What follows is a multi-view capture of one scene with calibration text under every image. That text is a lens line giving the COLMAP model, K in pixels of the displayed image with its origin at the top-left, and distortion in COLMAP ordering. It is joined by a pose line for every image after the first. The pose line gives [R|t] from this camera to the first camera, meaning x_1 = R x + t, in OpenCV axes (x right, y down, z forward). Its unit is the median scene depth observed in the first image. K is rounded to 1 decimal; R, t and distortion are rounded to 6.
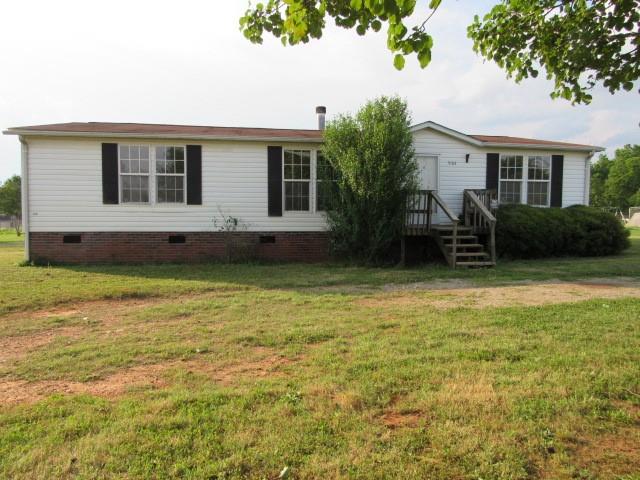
lens RADIAL K [[458.1, 0, 320.0], [0, 458.1, 240.0], [0, 0, 1]] dist [-0.001437, -0.000032]
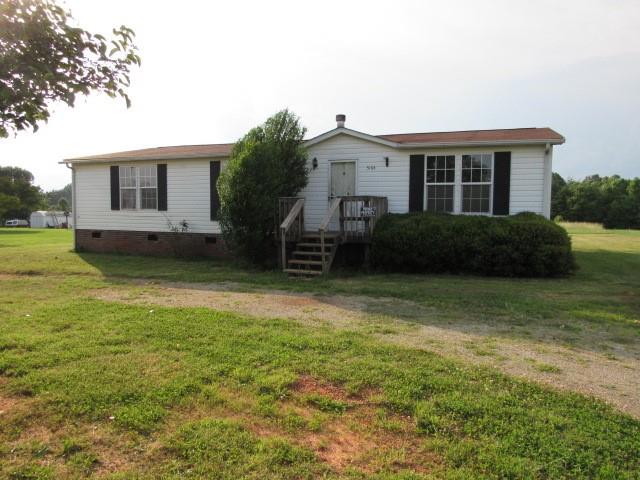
lens RADIAL K [[446.7, 0, 320.1], [0, 446.7, 251.2], [0, 0, 1]] dist [-0.003109, -0.001300]
pose [[0.854834, 0.050990, -0.516391, 0.733769], [-0.040039, 0.998675, 0.032330, -0.021942], [0.517355, -0.006961, 0.855742, 0.160337]]
